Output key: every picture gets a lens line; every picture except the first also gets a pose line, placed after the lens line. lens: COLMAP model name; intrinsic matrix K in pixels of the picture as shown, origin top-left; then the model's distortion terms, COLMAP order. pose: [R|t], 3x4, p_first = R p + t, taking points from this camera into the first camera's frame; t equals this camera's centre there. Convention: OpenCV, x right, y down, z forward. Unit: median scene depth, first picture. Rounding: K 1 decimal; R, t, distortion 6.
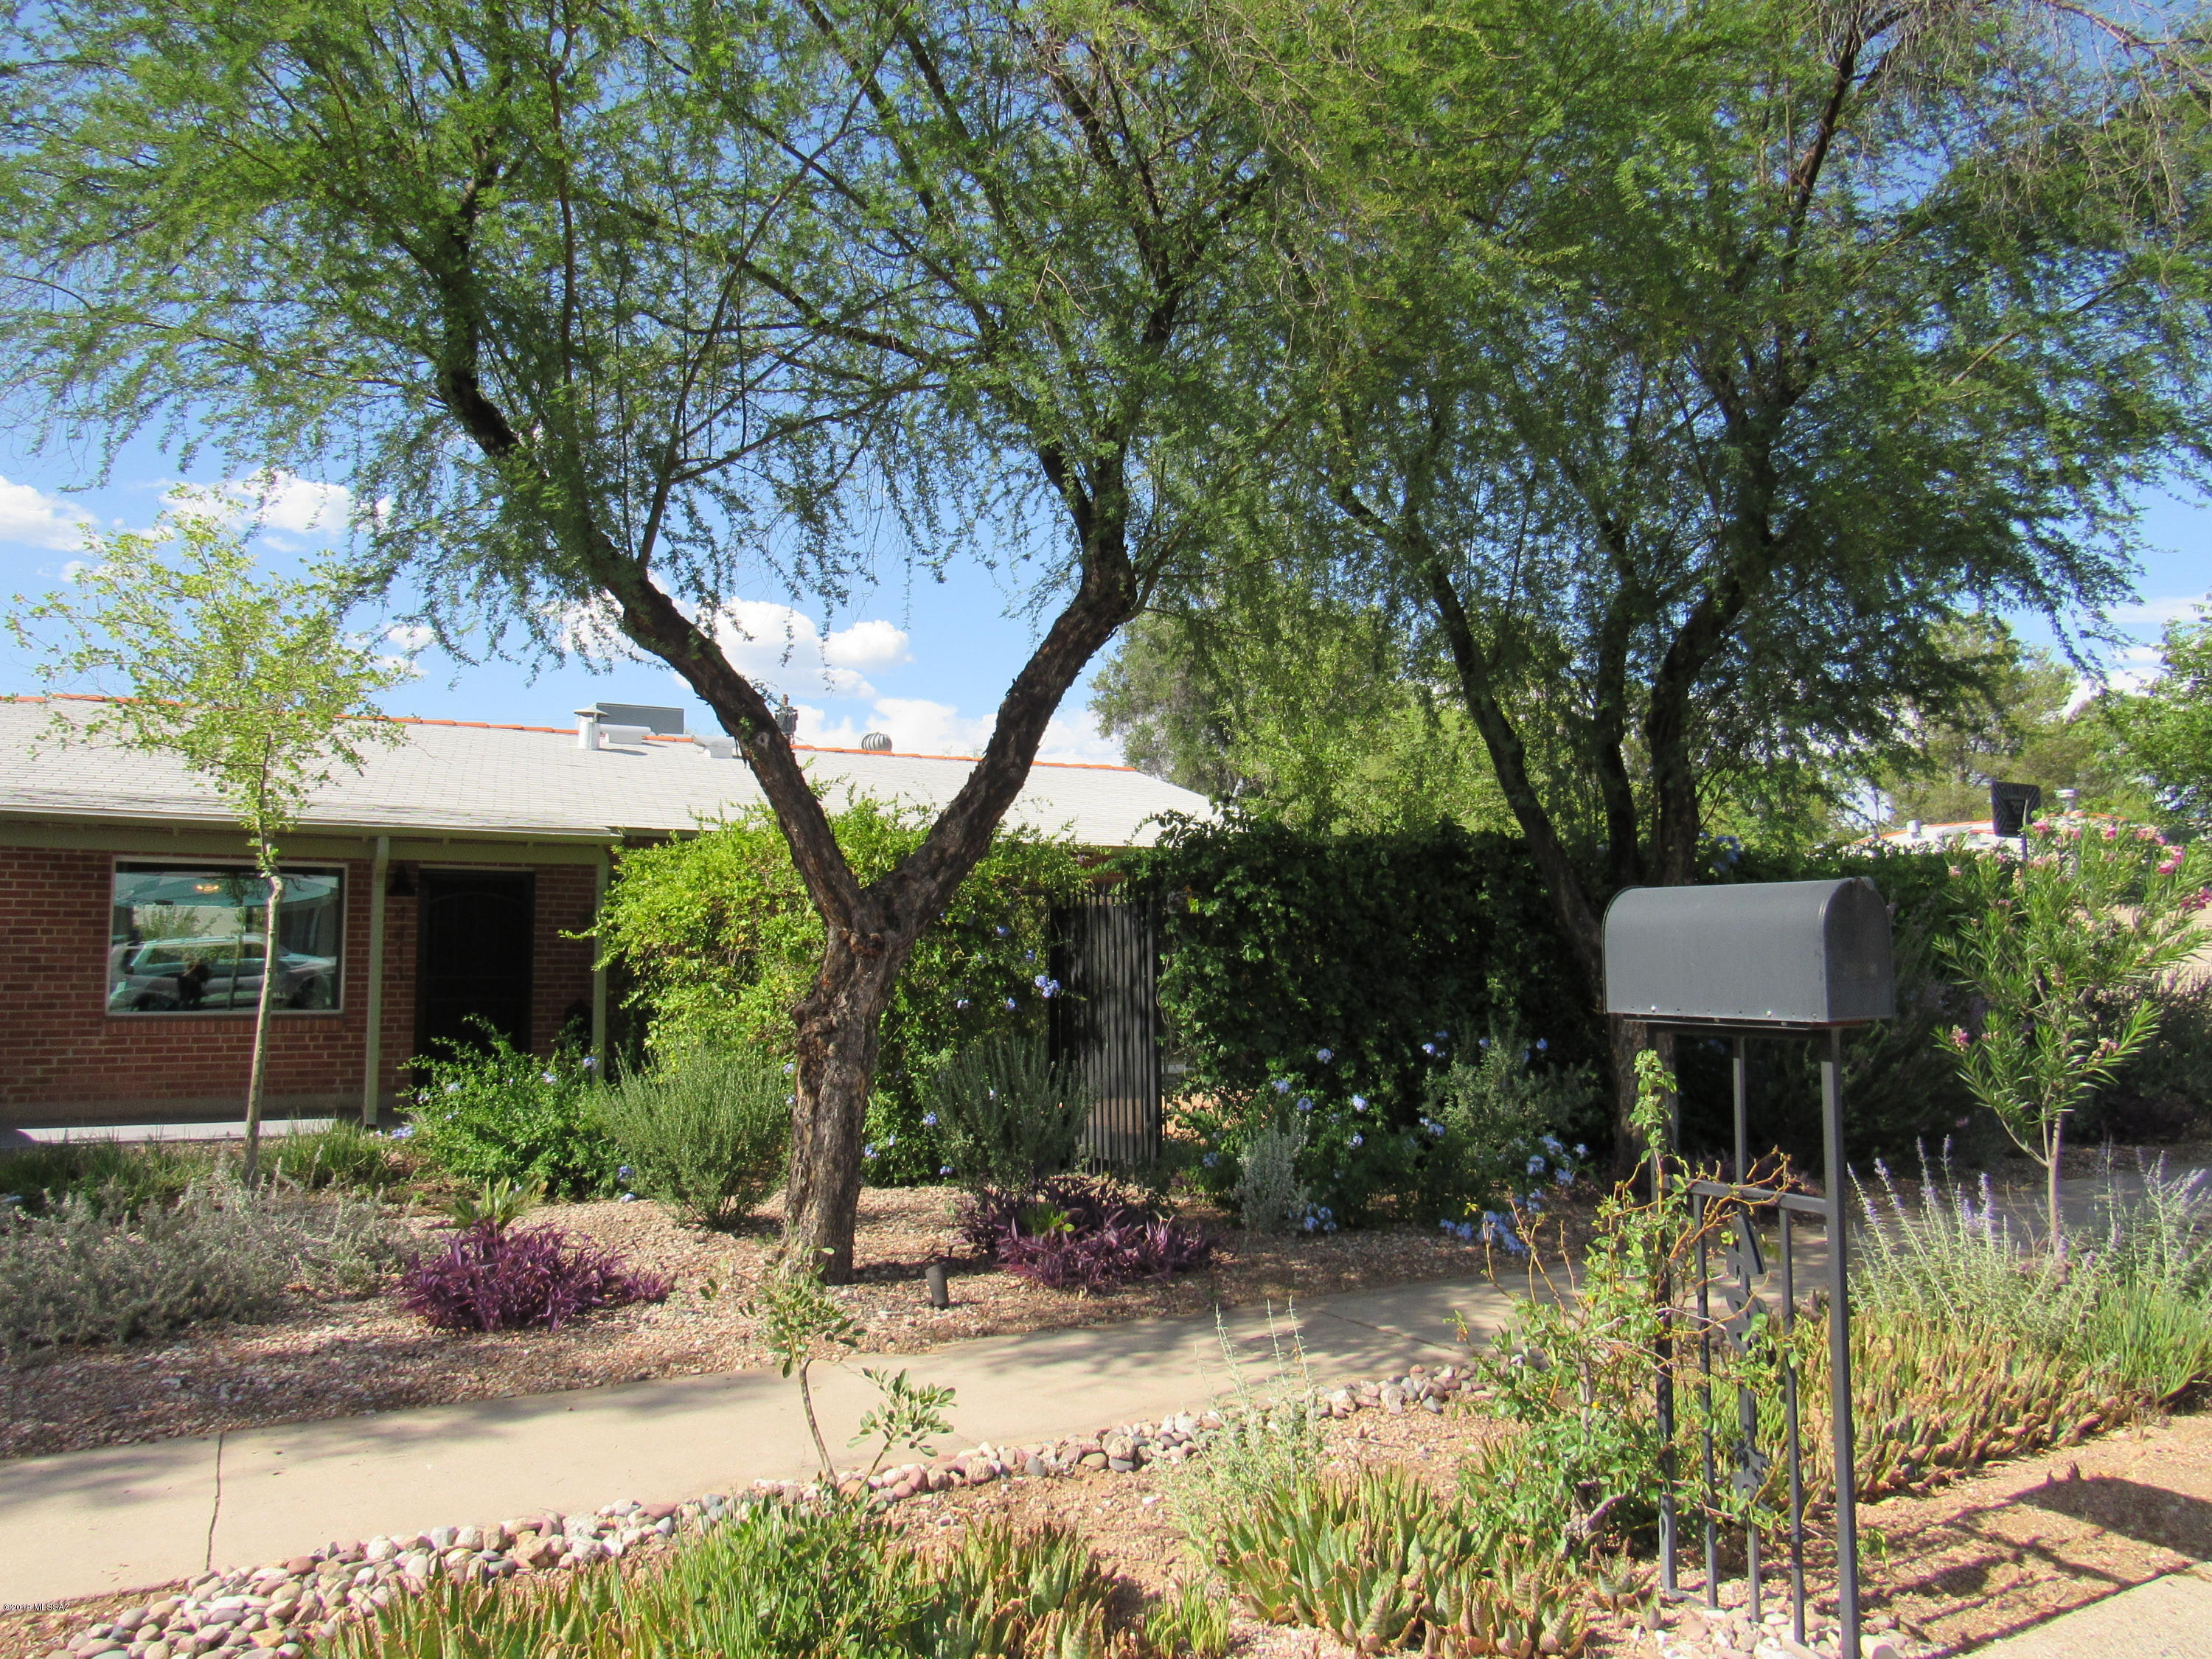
lens RADIAL K [[1571.4, 0, 1110.3], [0, 1571.4, 832.1], [0, 0, 1]] dist [-0.046264, 0.016932]
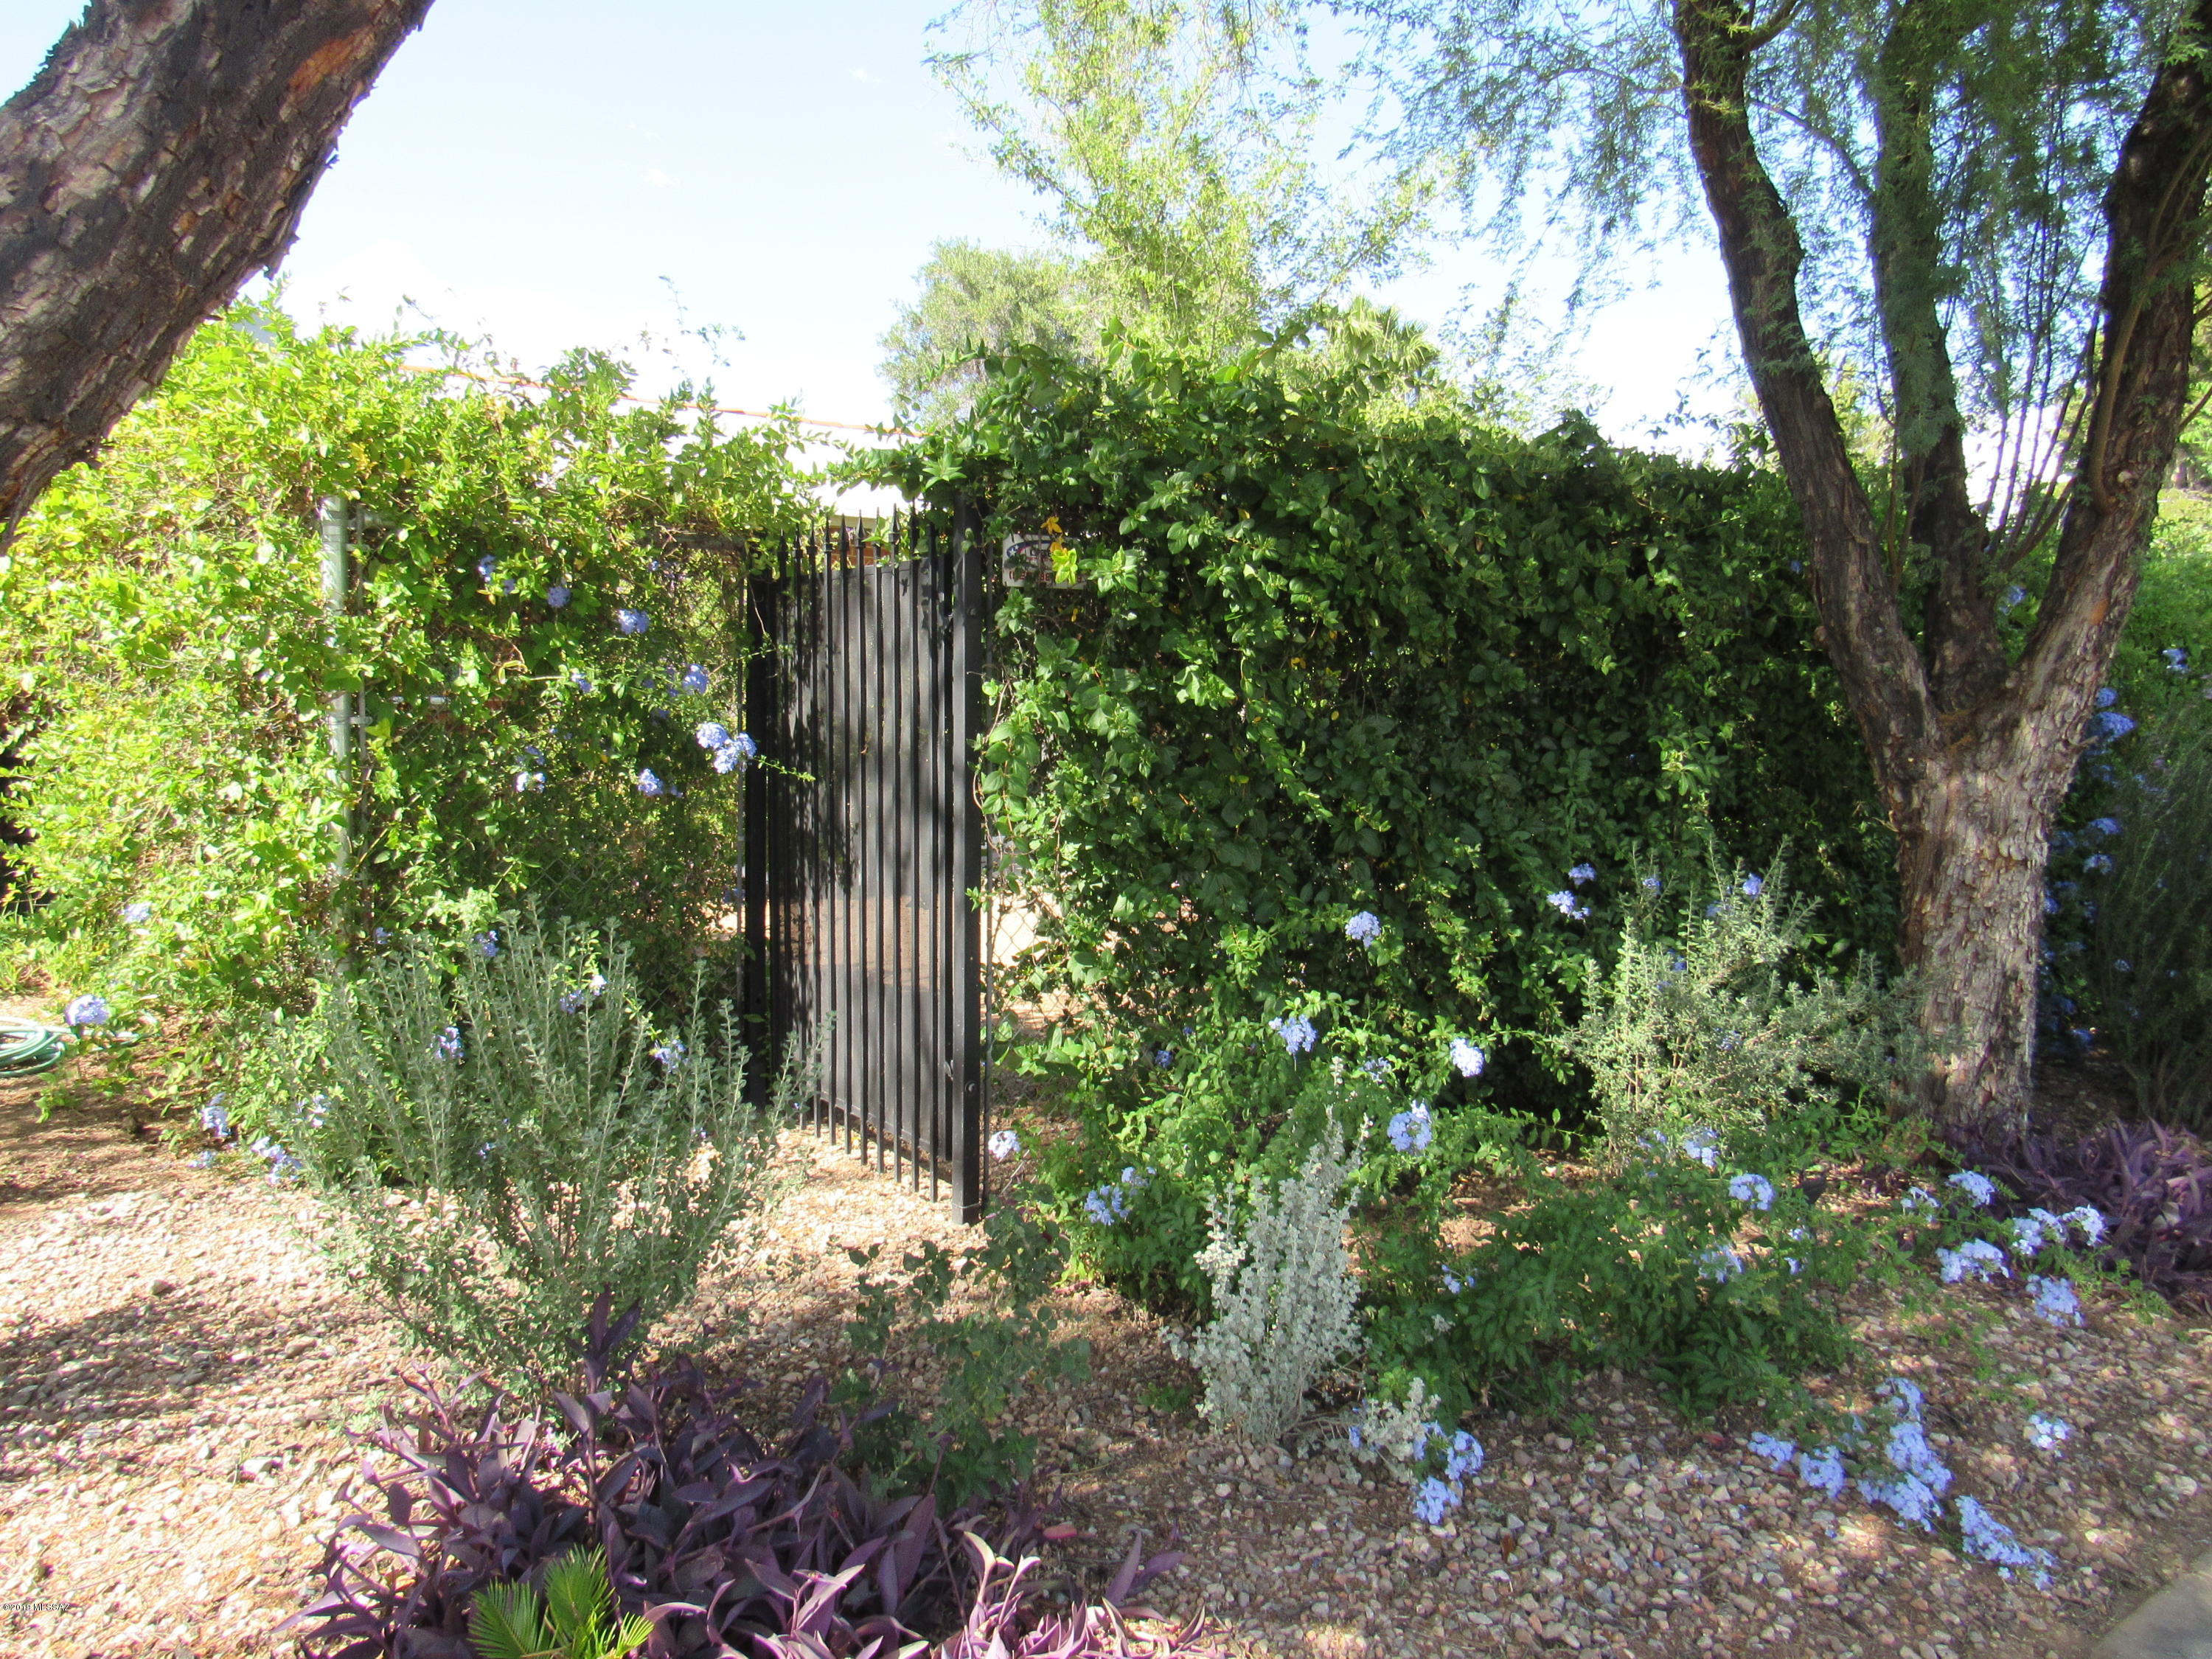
lens RADIAL K [[1571.4, 0, 1106.9], [0, 1571.4, 839.8], [0, 0, 1]] dist [-0.046264, 0.016932]
pose [[0.991630, 0.013867, 0.128362, 0.011087], [-0.036445, 0.983848, 0.175258, 0.044711], [-0.123858, -0.178470, 0.976119, 0.577354]]
